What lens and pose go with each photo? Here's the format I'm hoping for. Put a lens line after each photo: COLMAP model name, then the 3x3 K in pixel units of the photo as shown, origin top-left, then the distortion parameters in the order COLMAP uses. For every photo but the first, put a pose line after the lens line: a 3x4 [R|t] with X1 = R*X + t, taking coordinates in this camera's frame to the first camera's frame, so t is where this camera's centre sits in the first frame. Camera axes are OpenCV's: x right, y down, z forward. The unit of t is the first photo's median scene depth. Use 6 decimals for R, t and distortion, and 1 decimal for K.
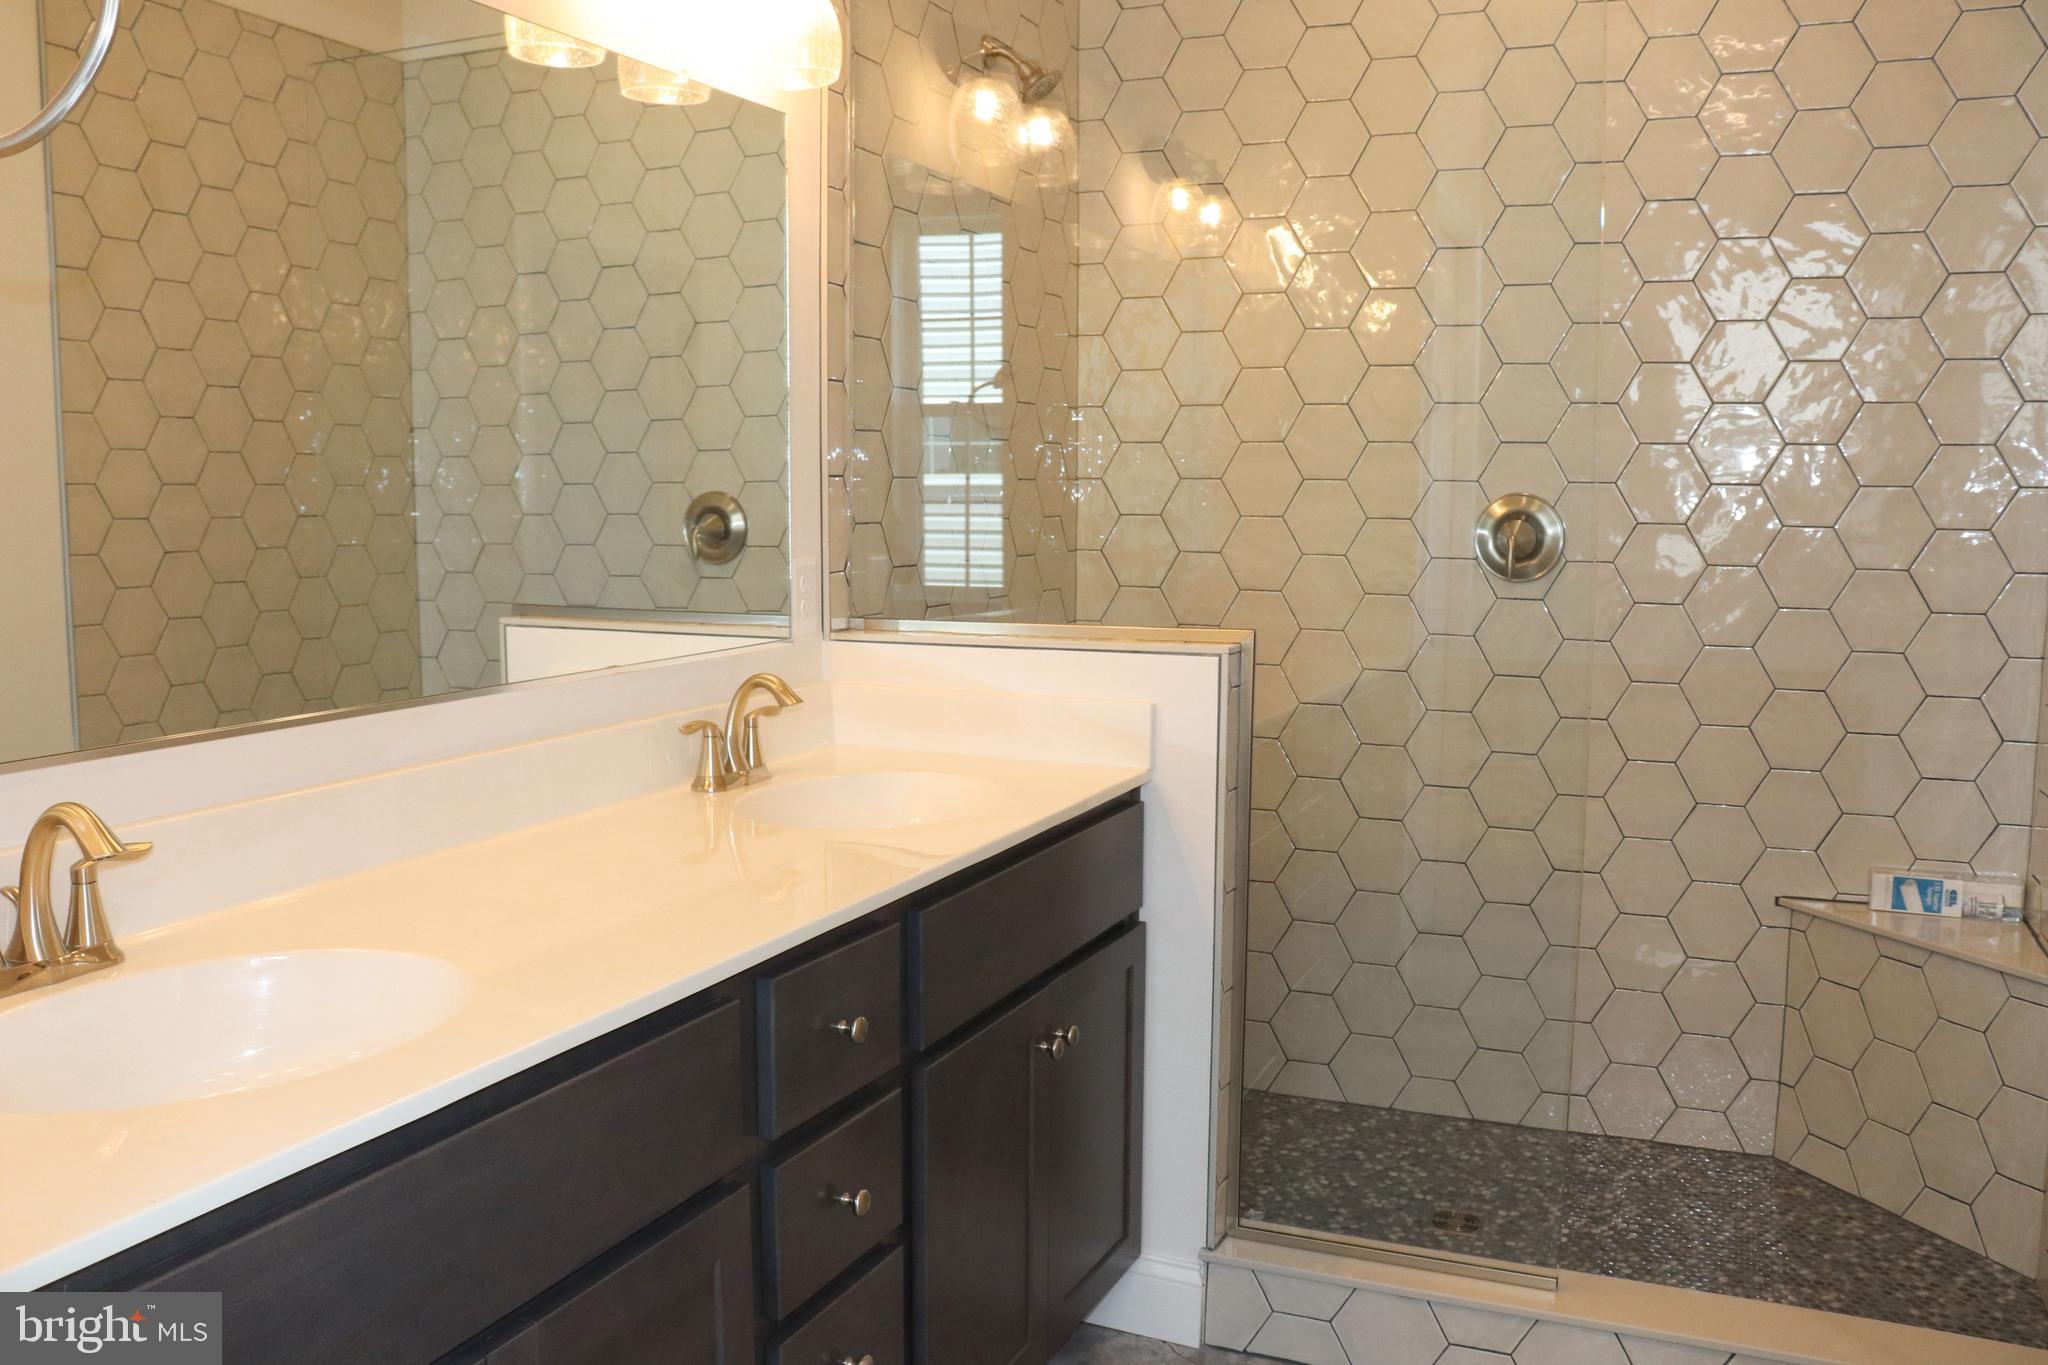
lens RADIAL K [[1696.8, 0, 1015.8], [0, 1696.8, 688.3], [0, 0, 1]] dist [-0.164708, 0.133988]
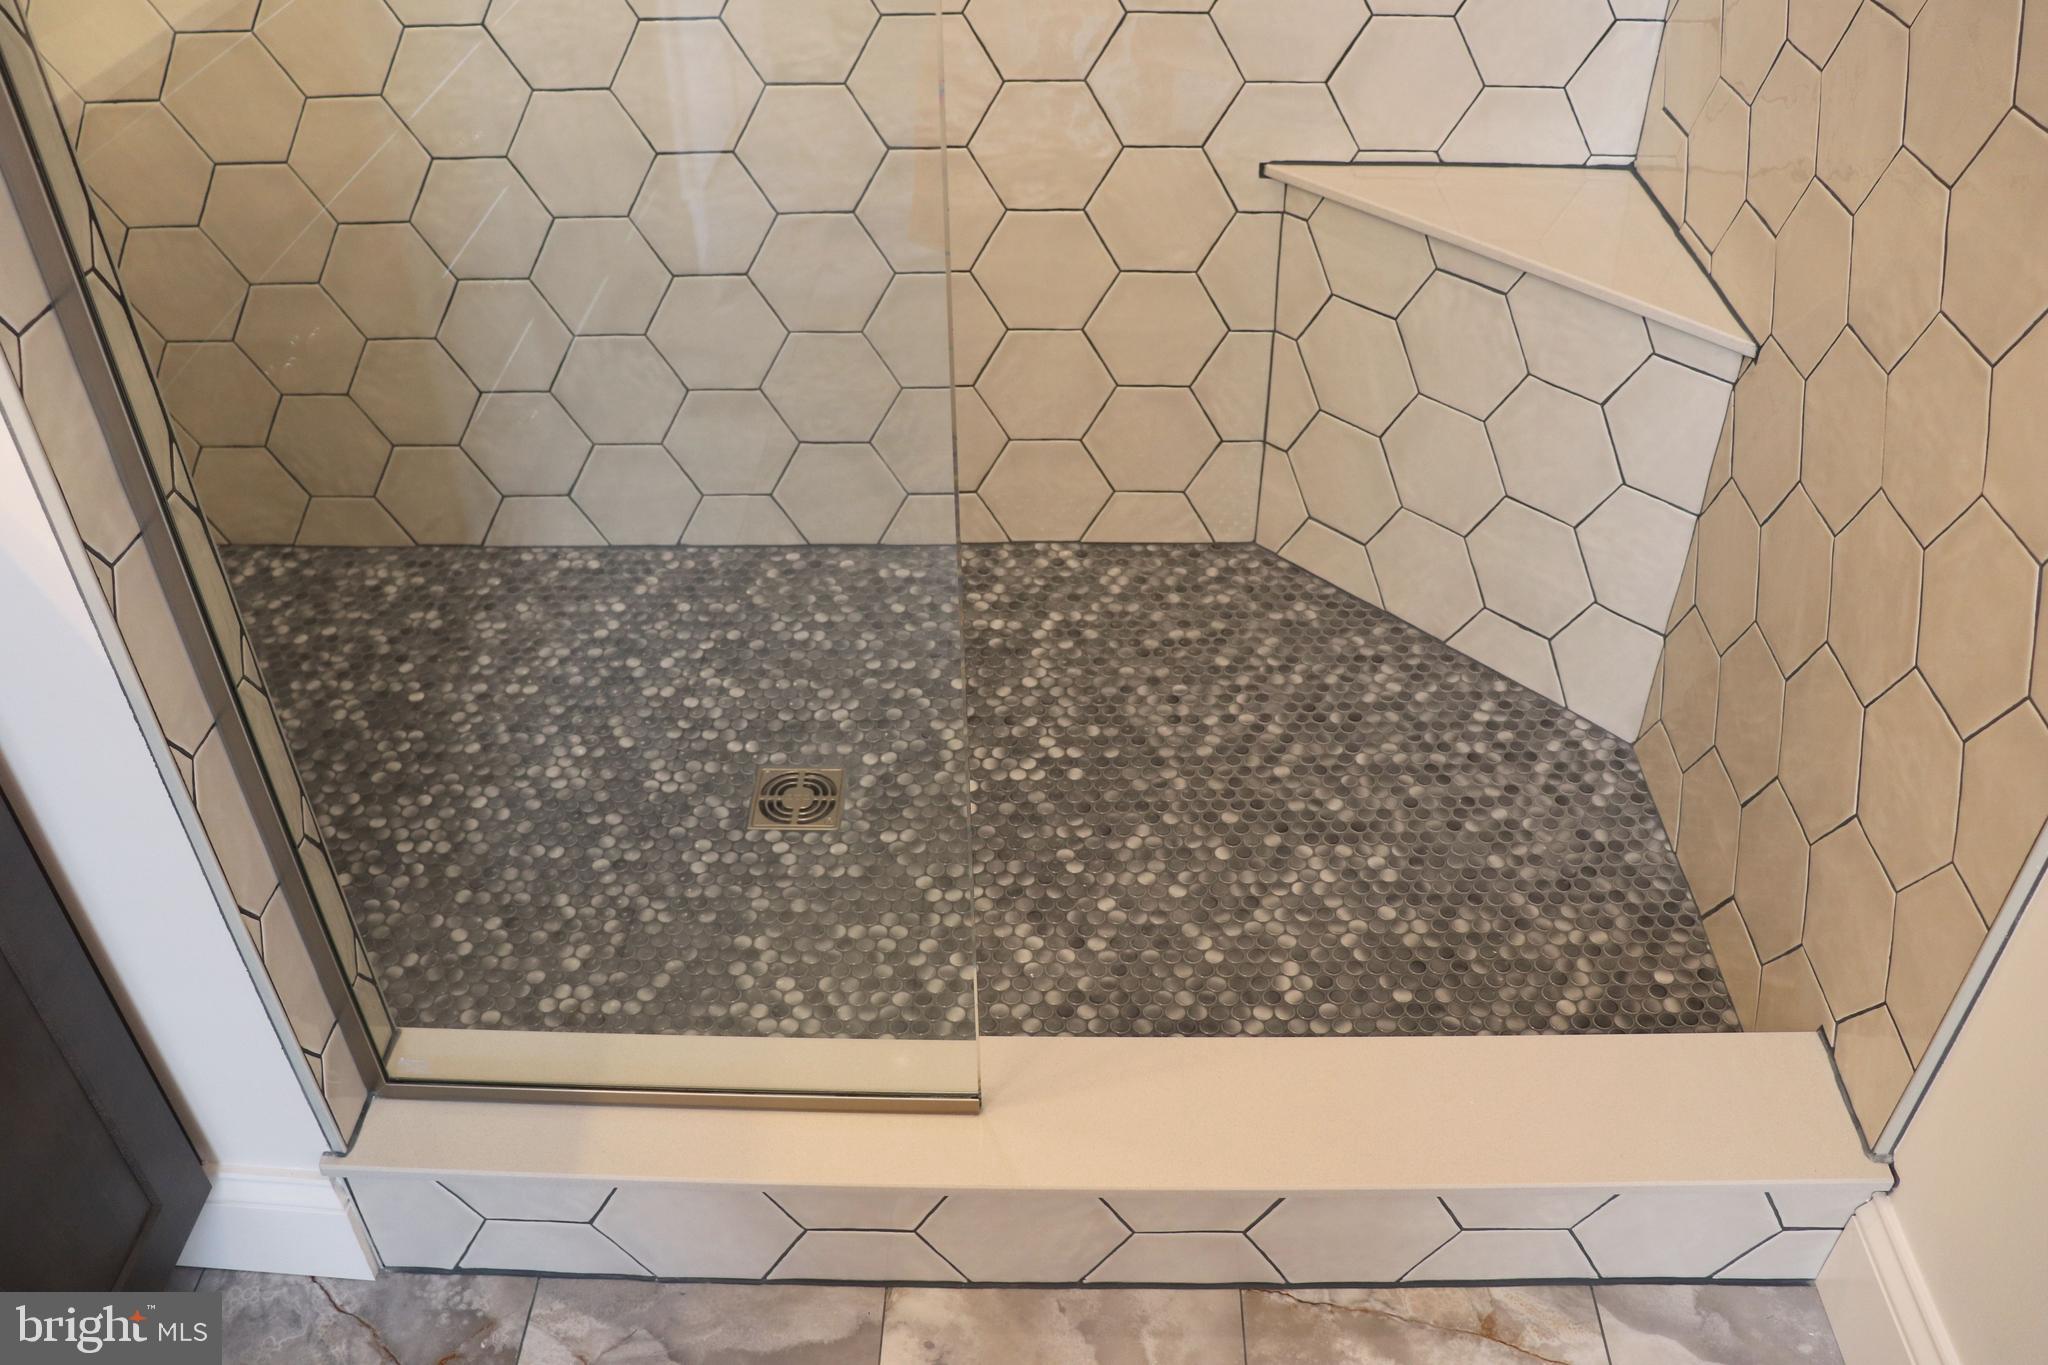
lens RADIAL K [[1696.8, 0, 1024.3], [0, 1696.8, 676.9], [0, 0, 1]] dist [-0.164708, 0.133988]
pose [[0.923683, -0.243976, 0.295442, 0.165020], [0.051237, 0.842795, 0.535790, -0.045237], [-0.379717, -0.479762, 0.790976, 0.481982]]
